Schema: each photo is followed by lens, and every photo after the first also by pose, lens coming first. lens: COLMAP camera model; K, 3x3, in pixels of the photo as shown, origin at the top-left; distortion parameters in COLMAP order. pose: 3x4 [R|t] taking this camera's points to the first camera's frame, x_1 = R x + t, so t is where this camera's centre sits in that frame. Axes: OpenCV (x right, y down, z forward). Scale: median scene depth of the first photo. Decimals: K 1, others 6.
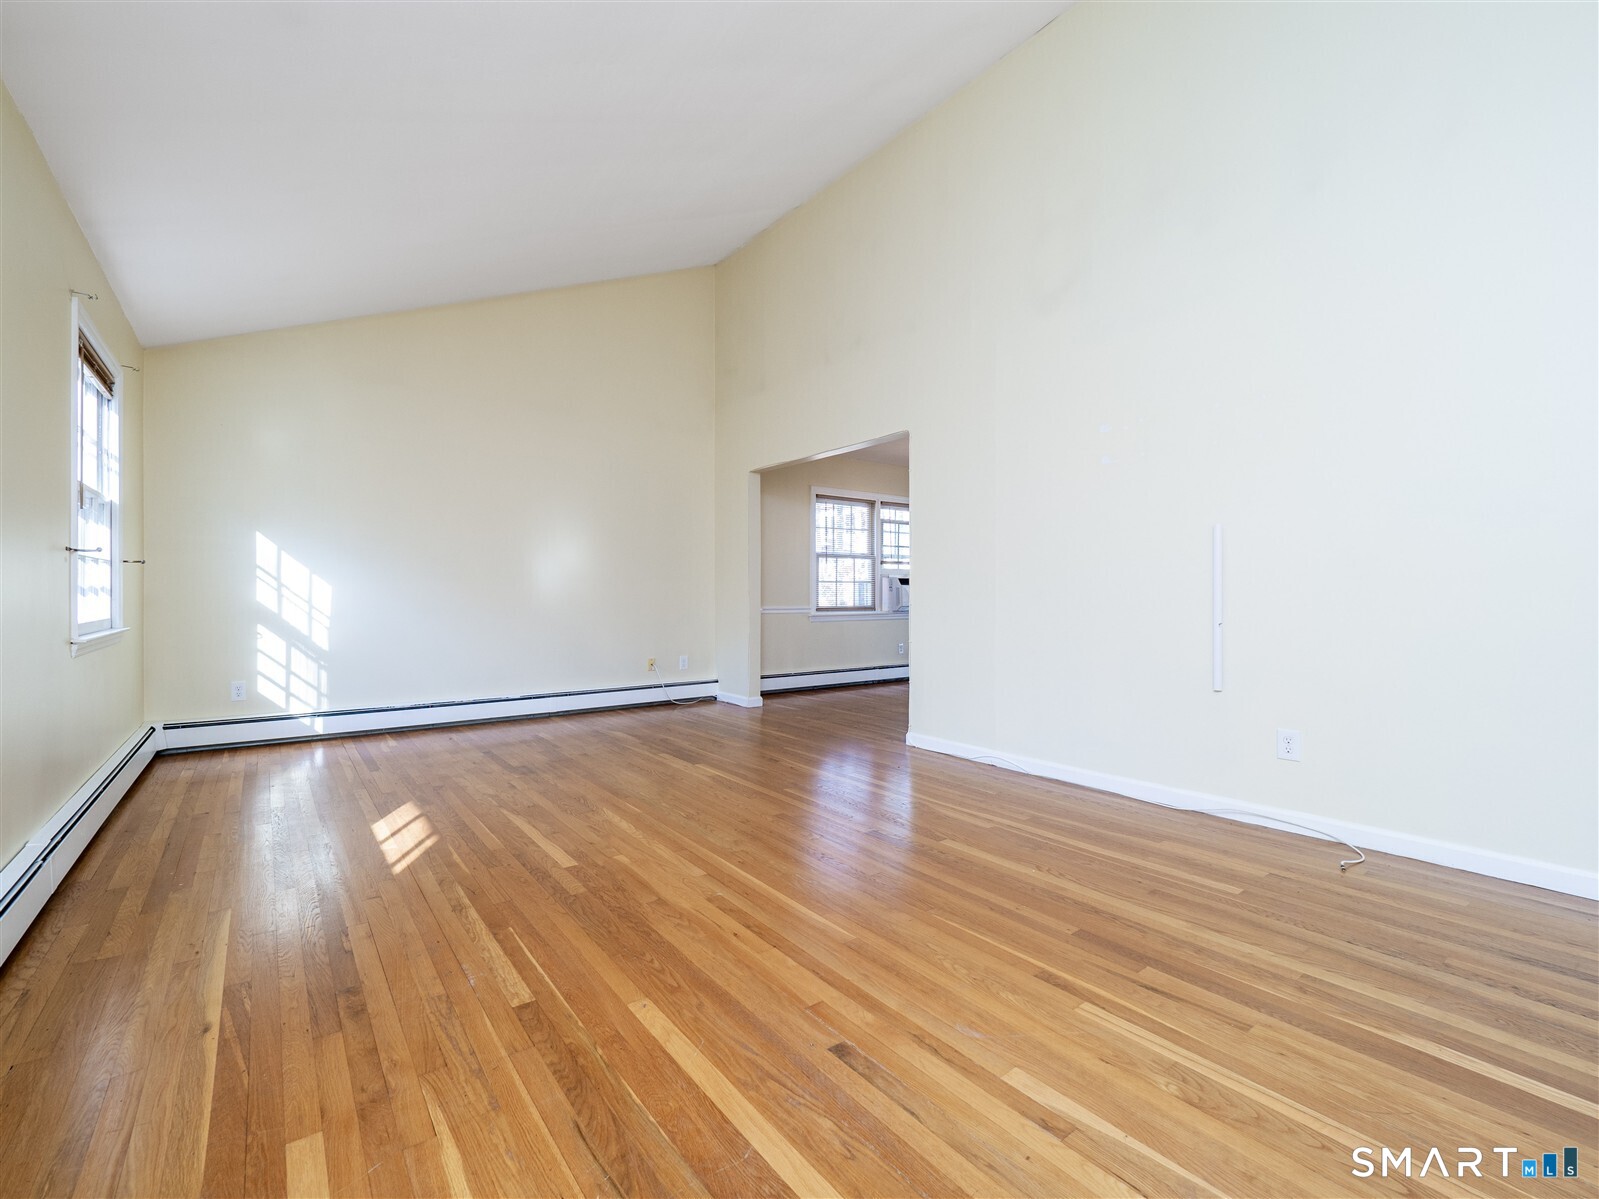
lens RADIAL K [[683.6, 0, 791.4], [0, 683.6, 605.9], [0, 0, 1]] dist [-0.007514, 0.001418]
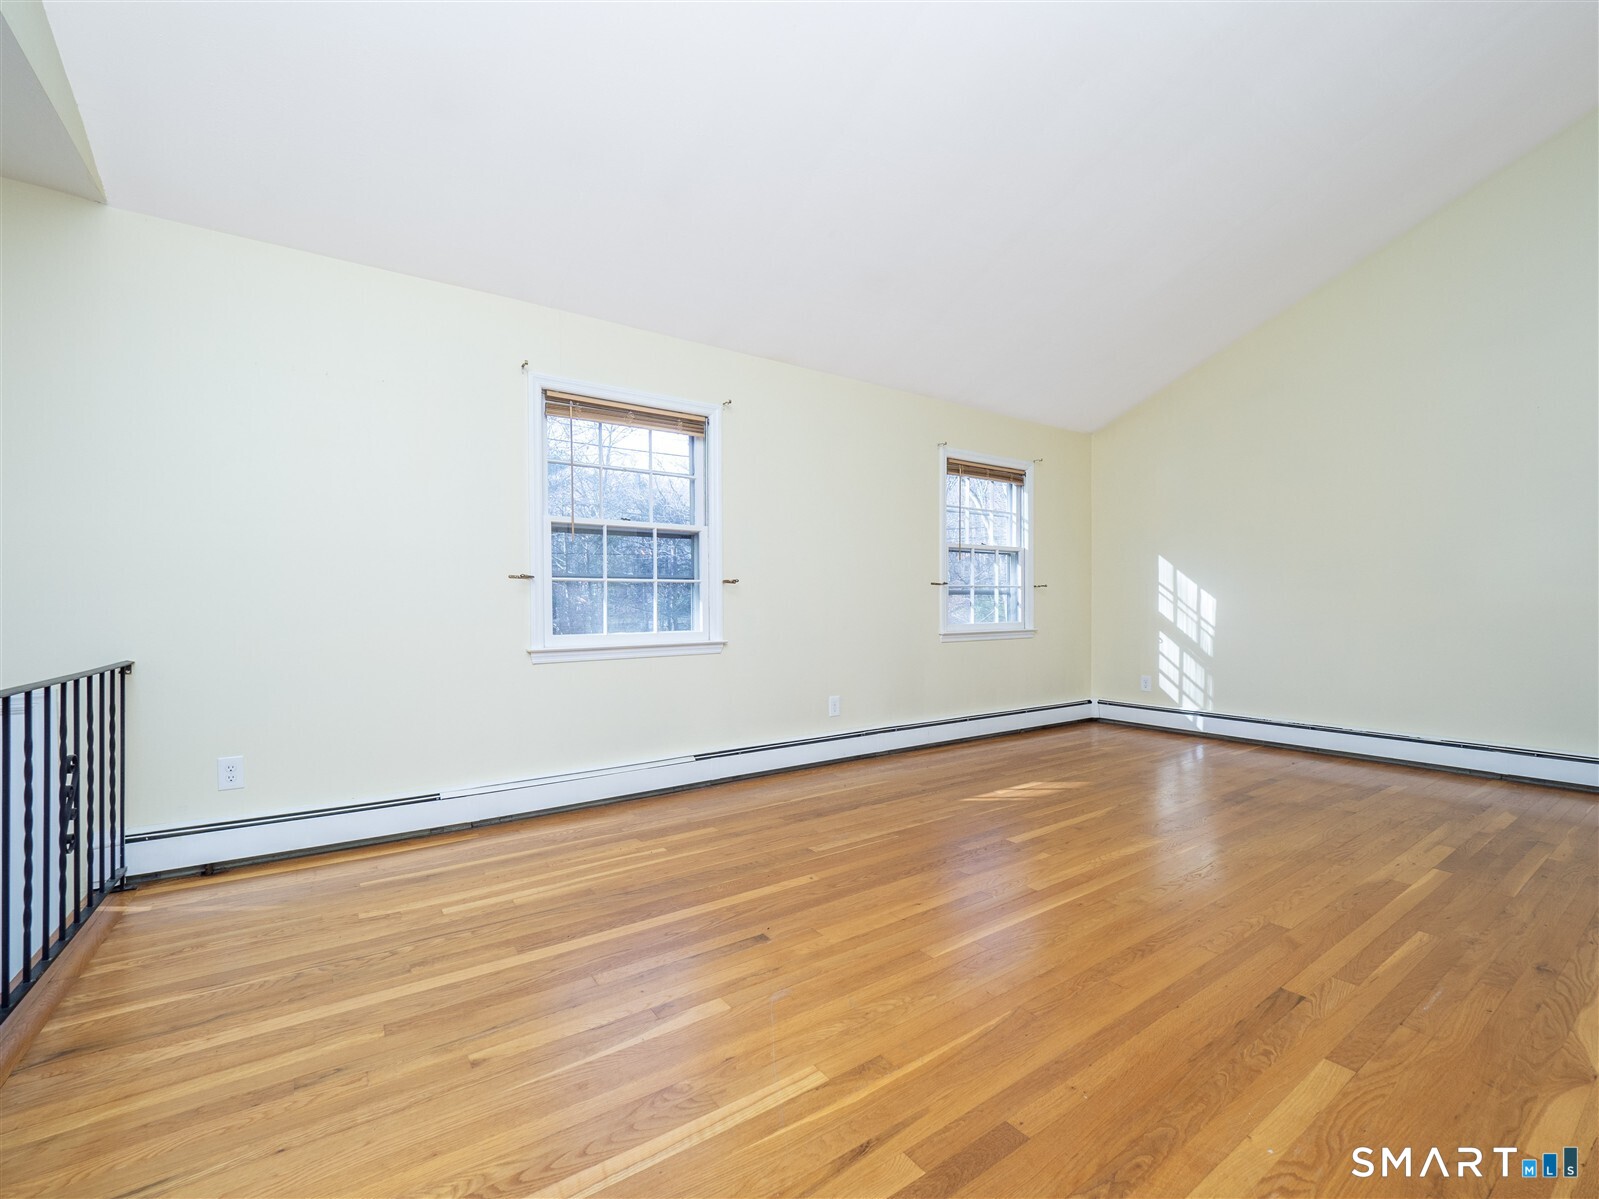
lens RADIAL K [[741.9, 0, 795.8], [0, 741.9, 601.0], [0, 0, 1]] dist [-0.011487, 0.004611]
pose [[-0.056743, -0.010729, -0.998331, 0.582317], [-0.012059, 0.999877, -0.010061, -0.005949], [0.998316, 0.011468, -0.056865, 0.425284]]
